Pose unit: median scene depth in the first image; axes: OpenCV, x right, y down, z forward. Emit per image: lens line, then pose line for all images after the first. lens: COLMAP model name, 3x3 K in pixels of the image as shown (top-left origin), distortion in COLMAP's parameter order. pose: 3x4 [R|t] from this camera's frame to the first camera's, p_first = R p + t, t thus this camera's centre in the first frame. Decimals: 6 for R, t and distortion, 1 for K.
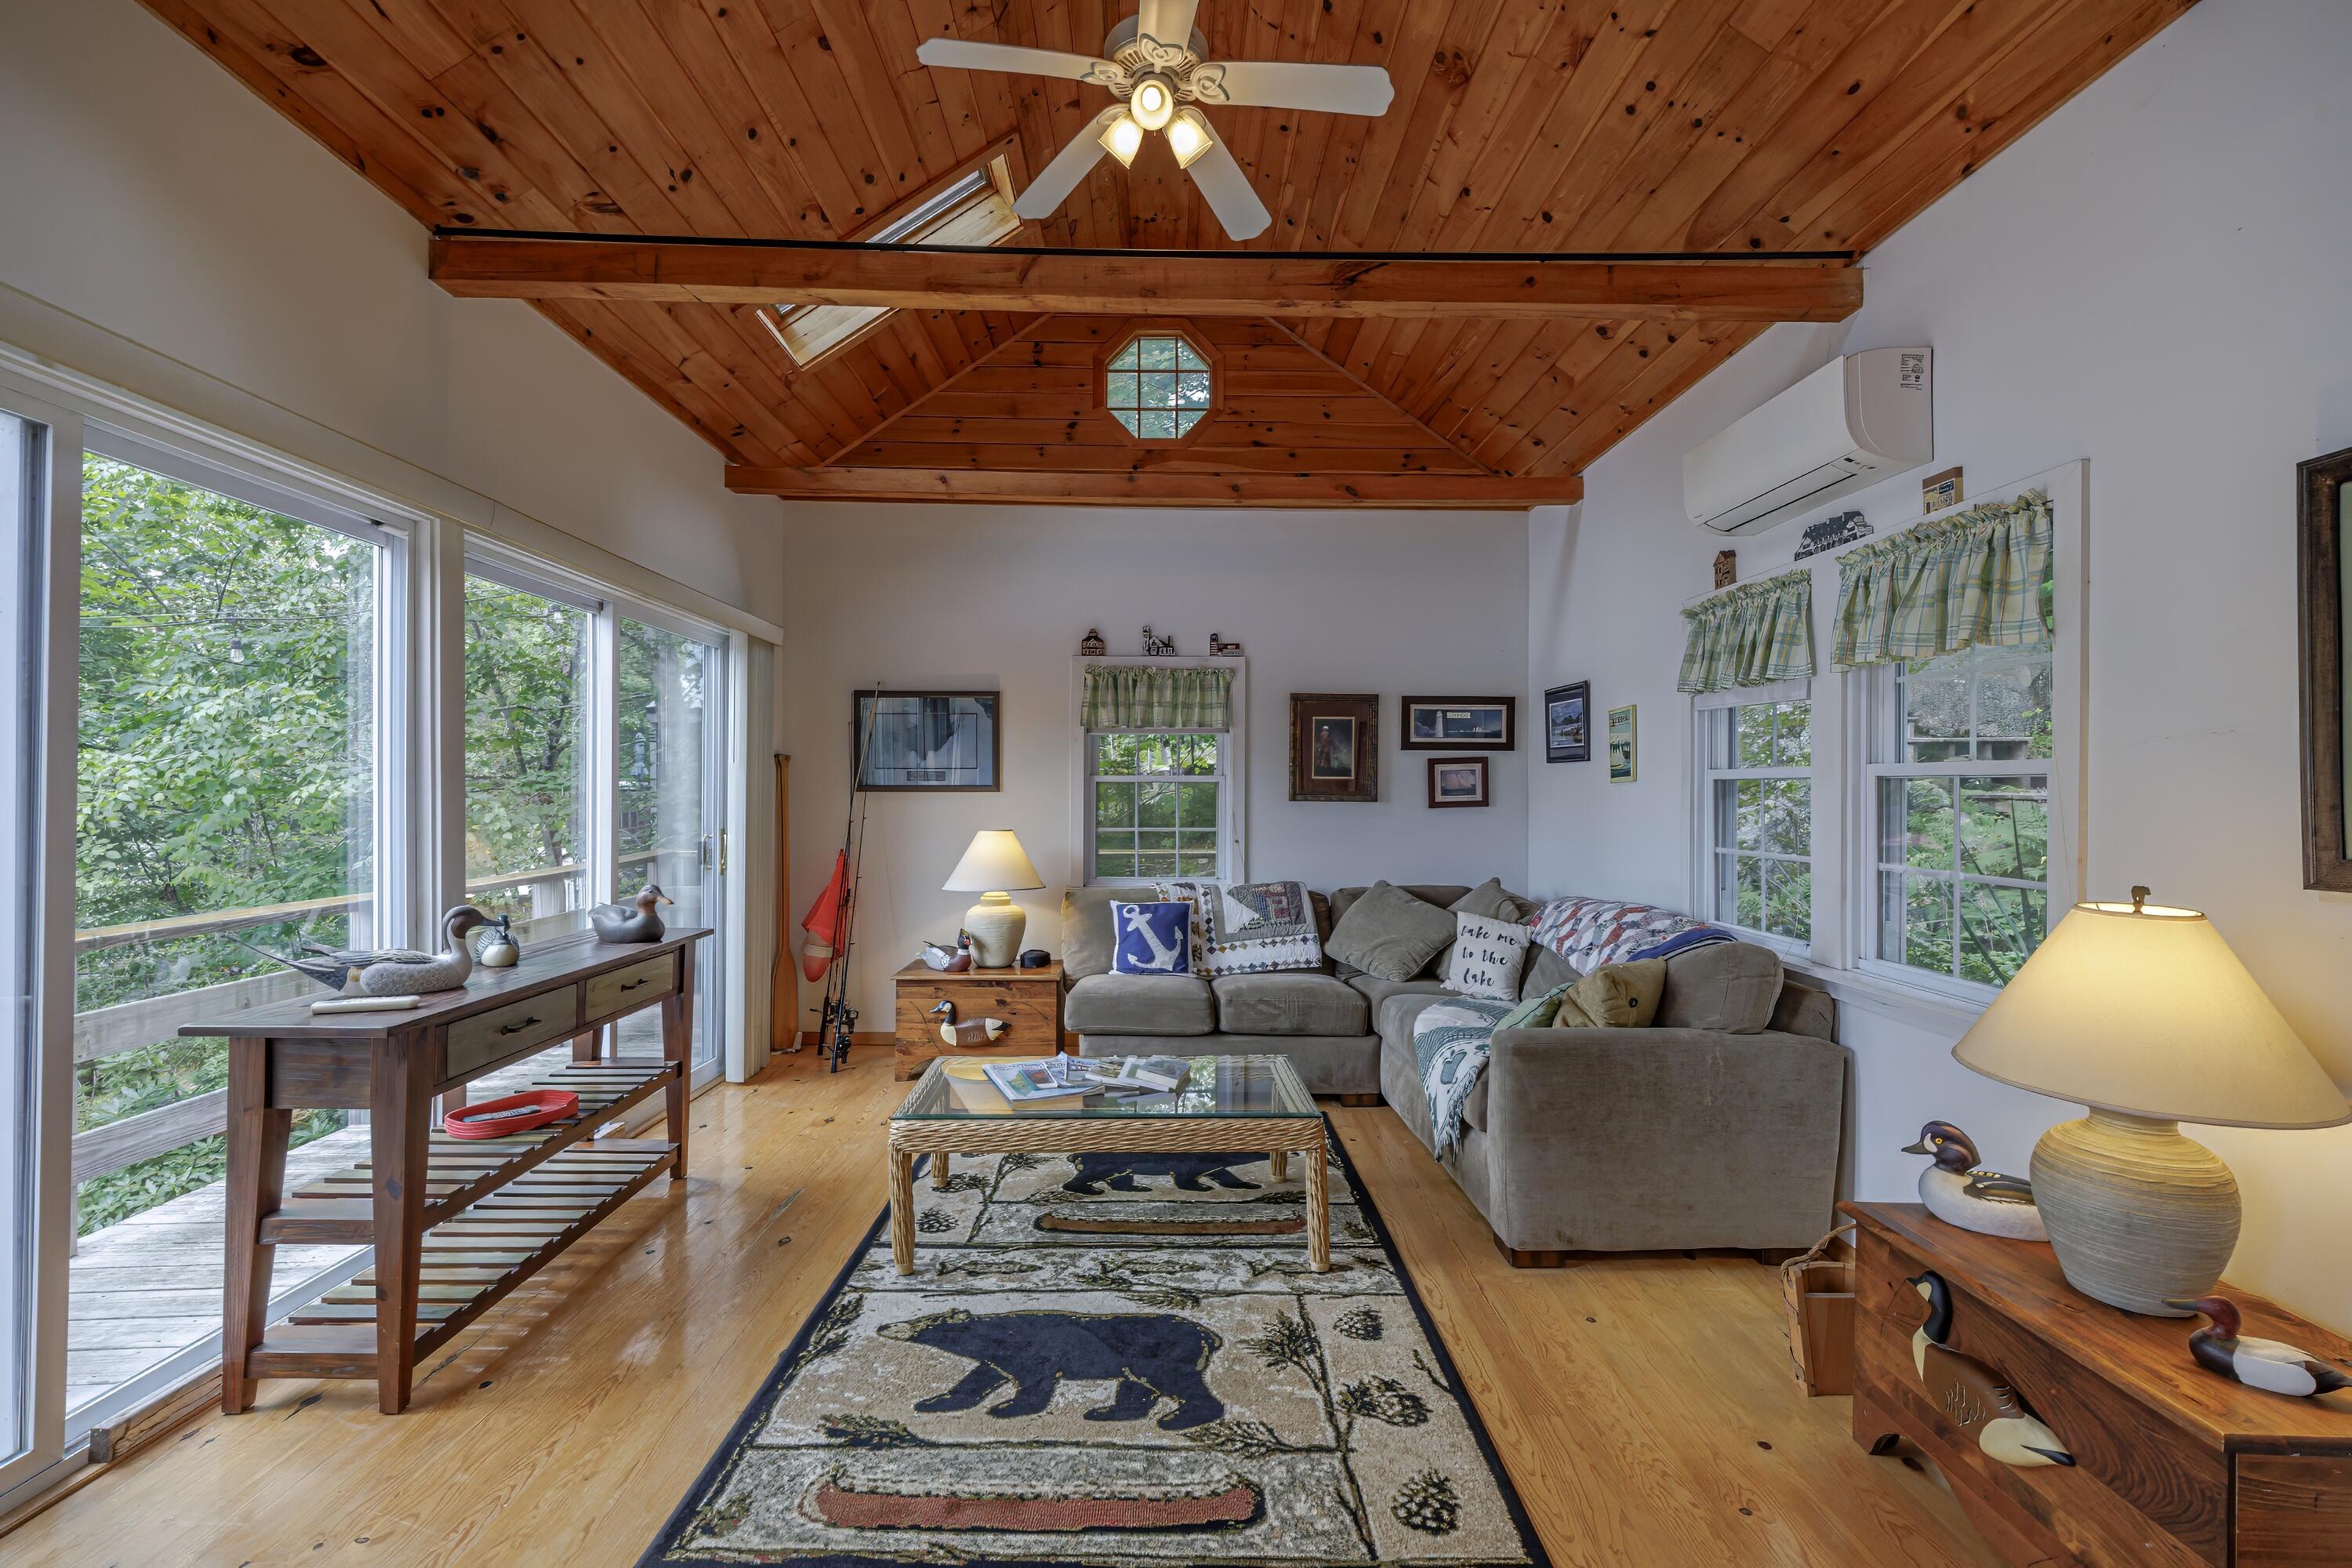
lens RADIAL K [[996.9, 0, 1176.4], [0, 996.9, 789.0], [0, 0, 1]] dist [-0.006502, -0.000619]
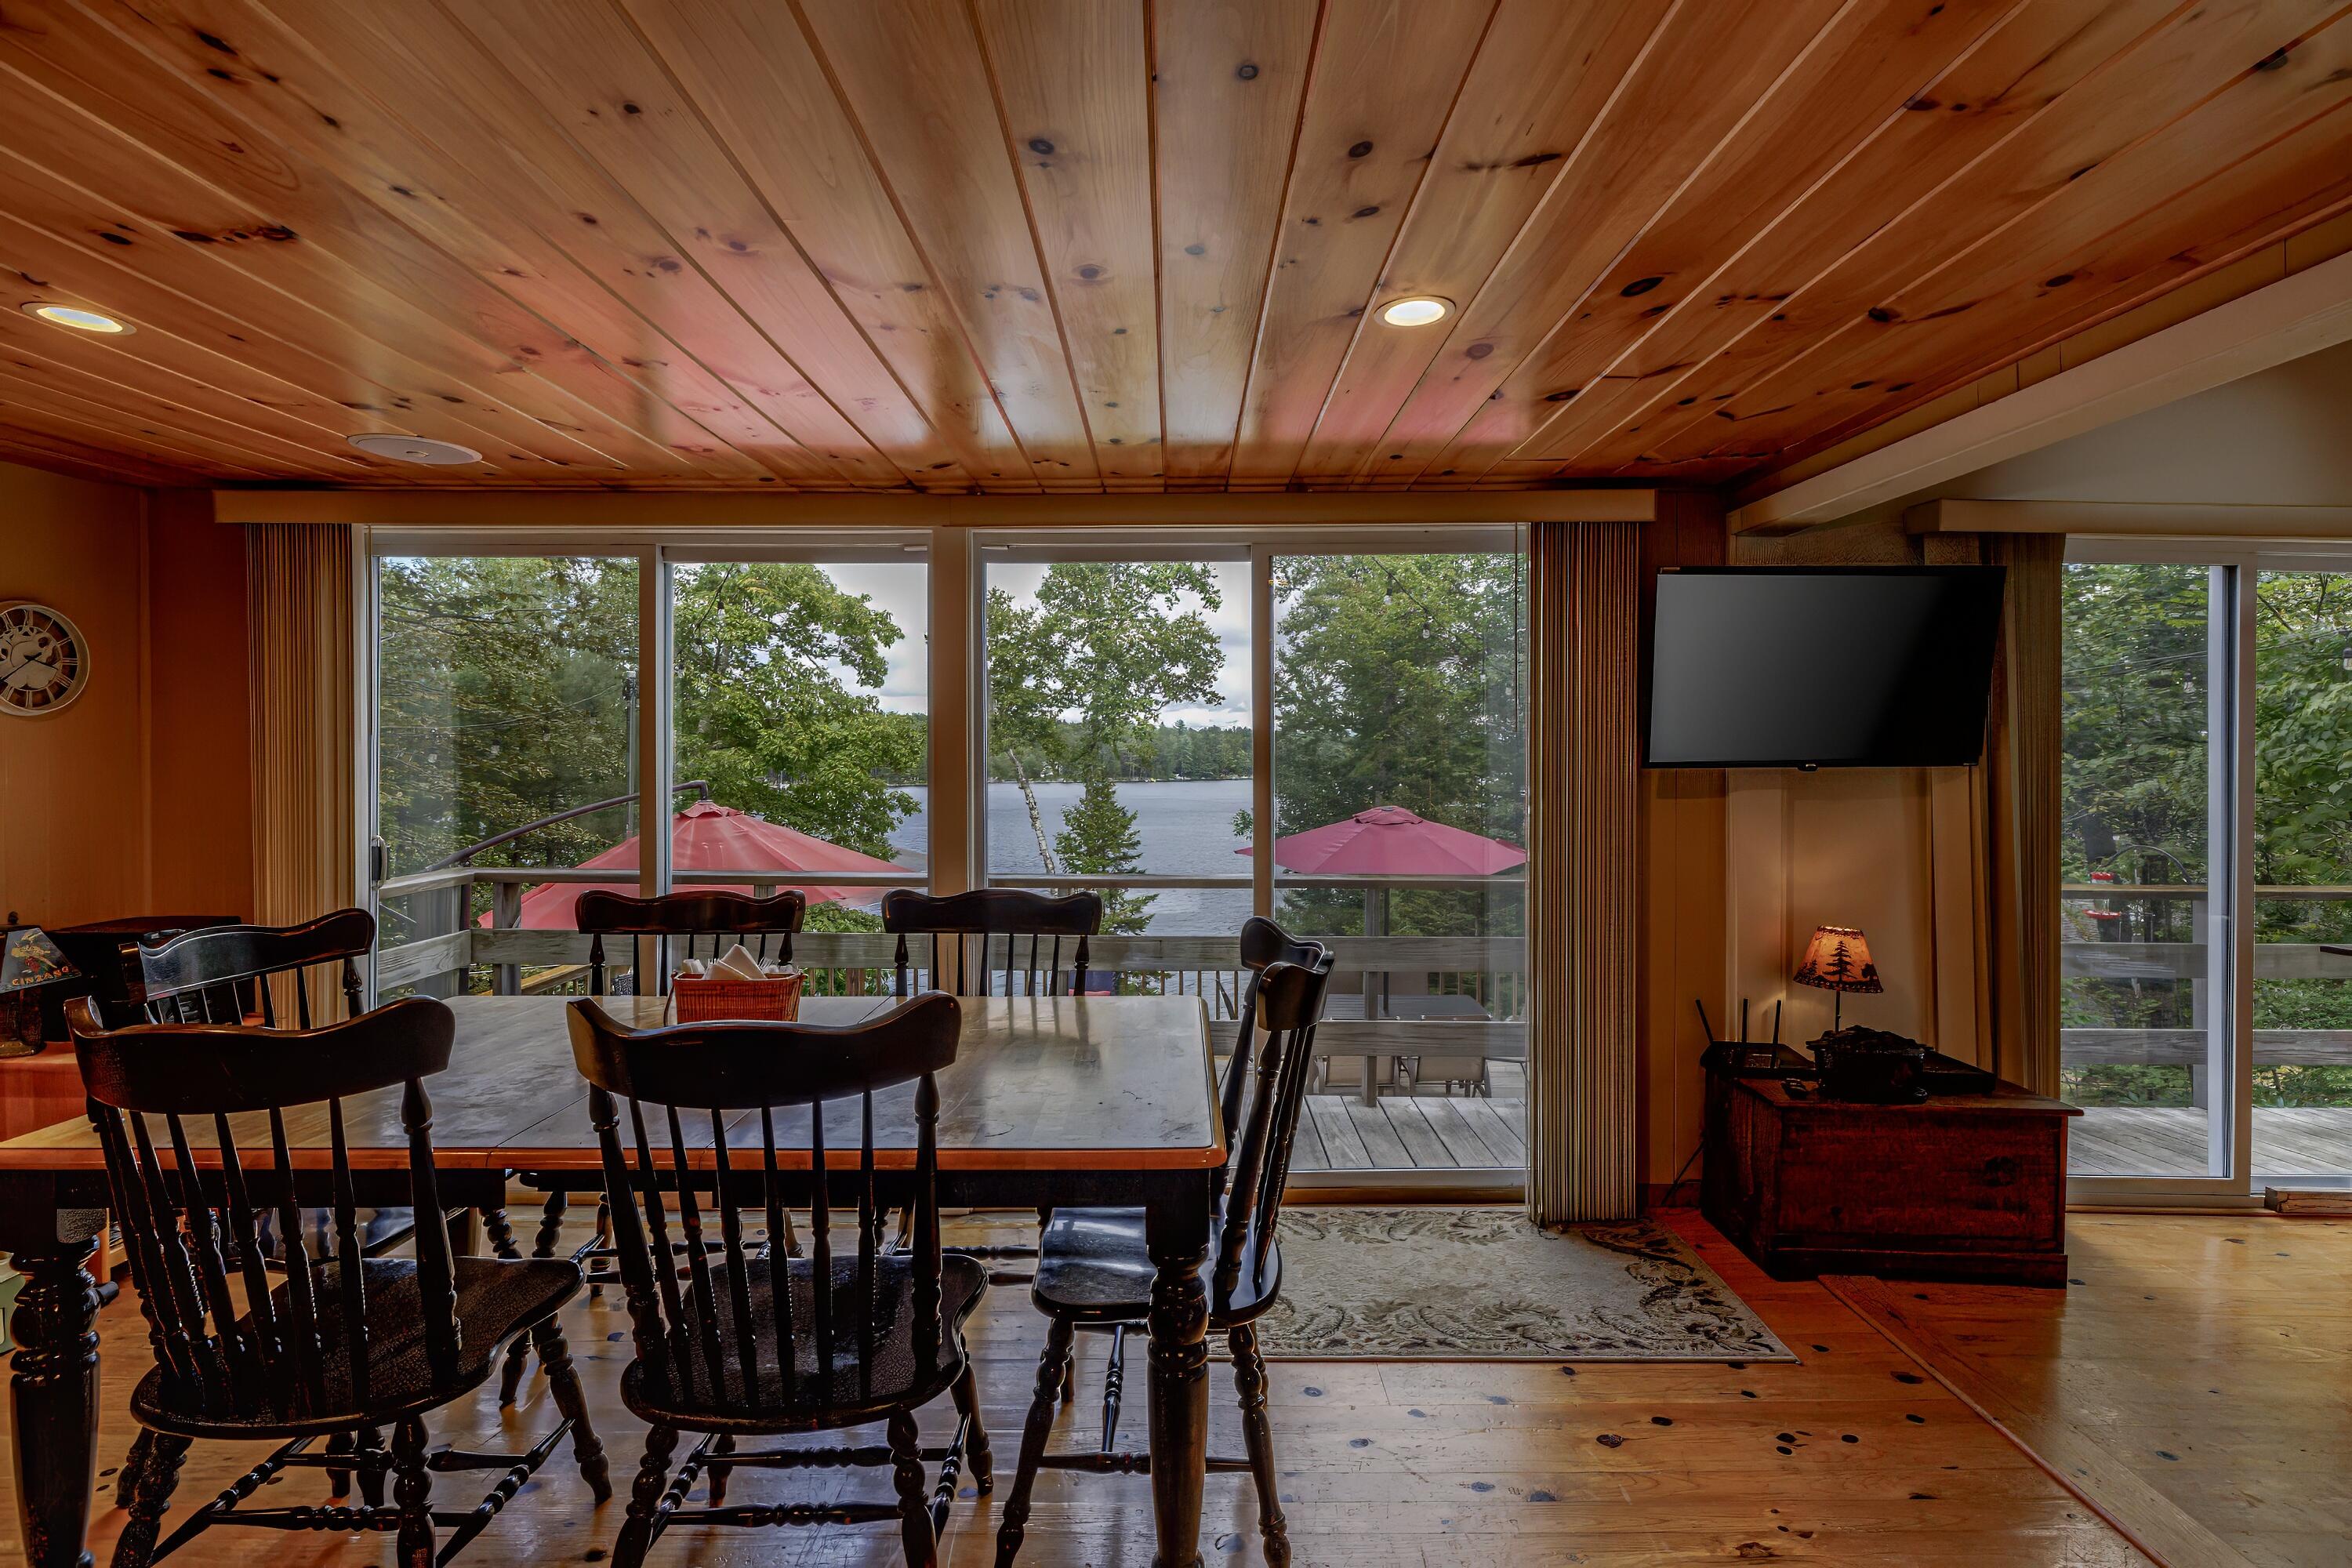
lens RADIAL K [[1079.7, 0, 1182.2], [0, 1079.7, 787.7], [0, 0, 1]] dist [-0.003664, -0.000595]
pose [[-0.005313, 0.000719, -0.999986, 0.405466], [0.000763, 0.999999, 0.000715, 0.017985], [0.999986, -0.000759, -0.005313, -0.470295]]
